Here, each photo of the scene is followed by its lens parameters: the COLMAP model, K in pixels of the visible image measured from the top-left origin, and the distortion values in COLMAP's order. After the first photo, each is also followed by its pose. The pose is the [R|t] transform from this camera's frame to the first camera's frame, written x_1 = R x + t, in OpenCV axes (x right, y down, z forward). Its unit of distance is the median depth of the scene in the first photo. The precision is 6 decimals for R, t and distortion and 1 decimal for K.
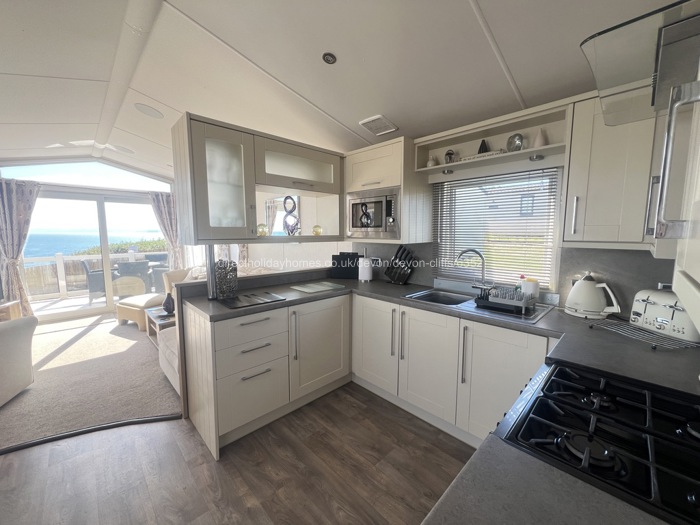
lens RADIAL K [[282.1, 0, 350.0], [0, 282.1, 262.5], [0, 0, 1]] dist [-0.002396, -0.000409]
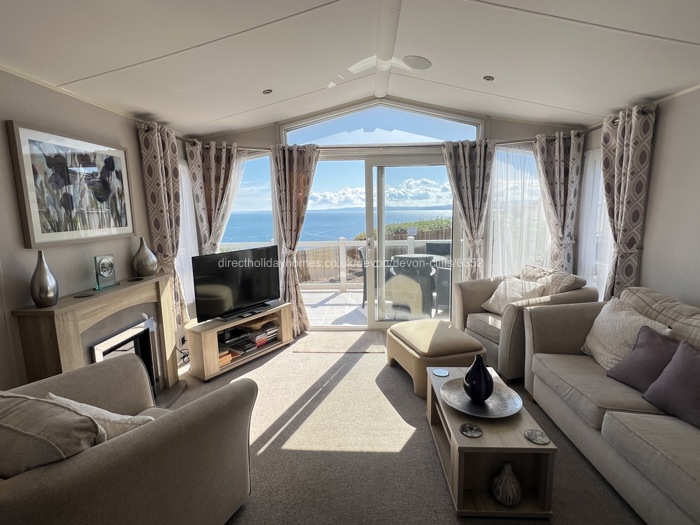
lens RADIAL K [[353.1, 0, 350.0], [0, 353.1, 262.5], [0, 0, 1]] dist [-0.005972, -0.000399]
pose [[0.678652, 0.095396, -0.728238, -0.339621], [-0.062466, 0.995433, 0.072185, -0.050978], [0.731799, -0.003498, 0.681512, 0.417631]]
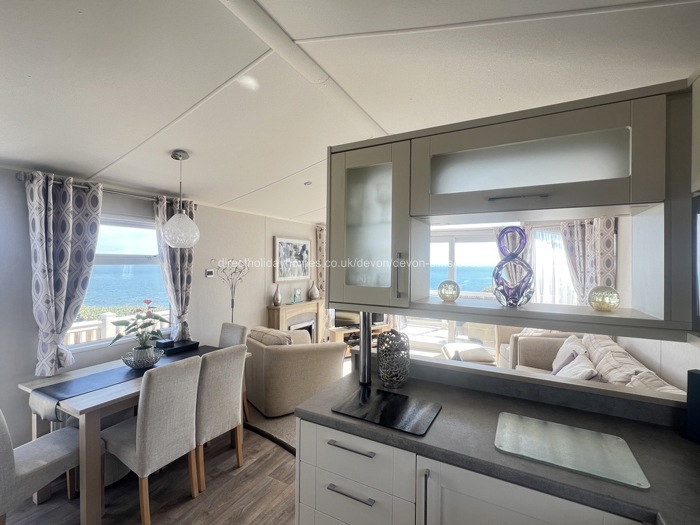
lens RADIAL K [[322.0, 0, 350.0], [0, 322.0, 262.5], [0, 0, 1]] dist [0.019725, 0.000107]
pose [[0.301644, 0.001549, -0.953419, 0.141217], [-0.110210, 0.993352, -0.033255, -0.070812], [0.947029, 0.115108, 0.299810, 0.333710]]
